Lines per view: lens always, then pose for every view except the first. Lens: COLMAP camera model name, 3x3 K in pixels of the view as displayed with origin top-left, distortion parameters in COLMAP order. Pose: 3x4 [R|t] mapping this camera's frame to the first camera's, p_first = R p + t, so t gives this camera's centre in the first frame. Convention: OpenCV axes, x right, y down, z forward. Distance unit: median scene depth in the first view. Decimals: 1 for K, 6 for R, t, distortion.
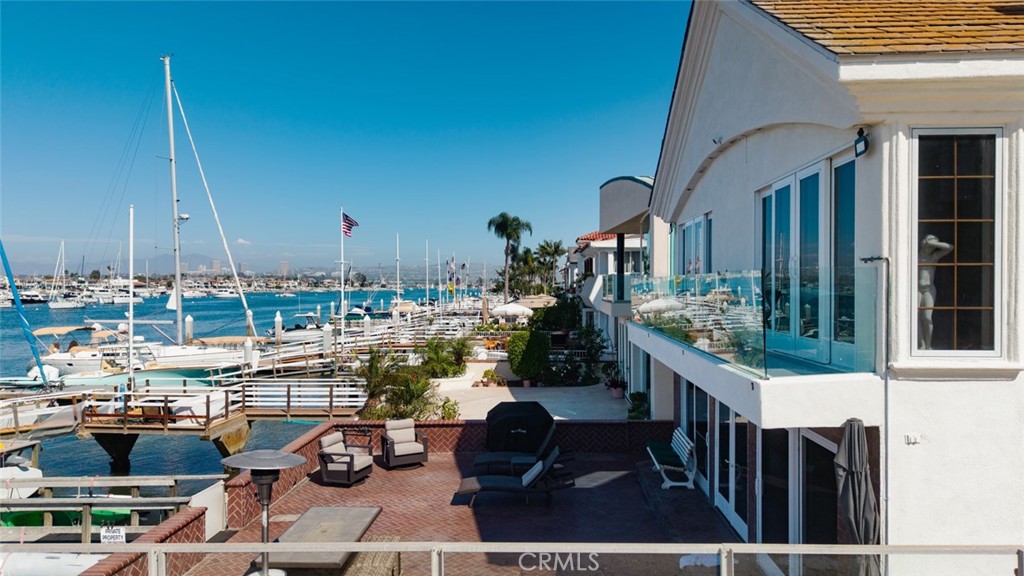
lens RADIAL K [[684.0, 0, 517.7], [0, 684.0, 295.2], [0, 0, 1]] dist [0.017338, -0.016566]
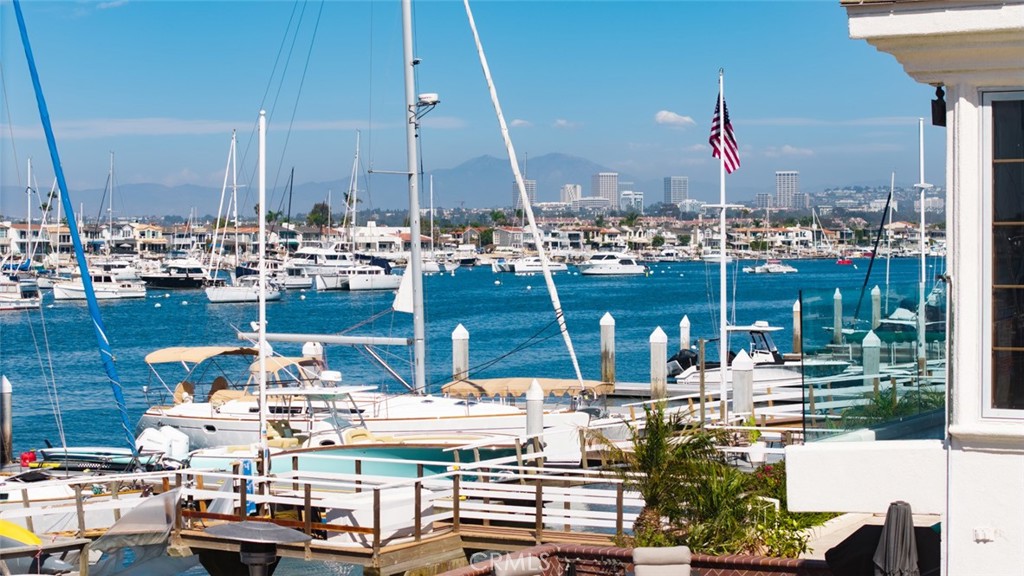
lens RADIAL K [[2063.2, 0, 508.0], [0, 2063.2, 287.0], [0, 0, 1]] dist [-0.128566, 0.000000]
pose [[0.894401, 0.006424, -0.447220, 0.148897], [-0.002119, 0.999946, 0.010126, -0.008858], [0.447262, -0.008109, 0.894366, -0.150019]]
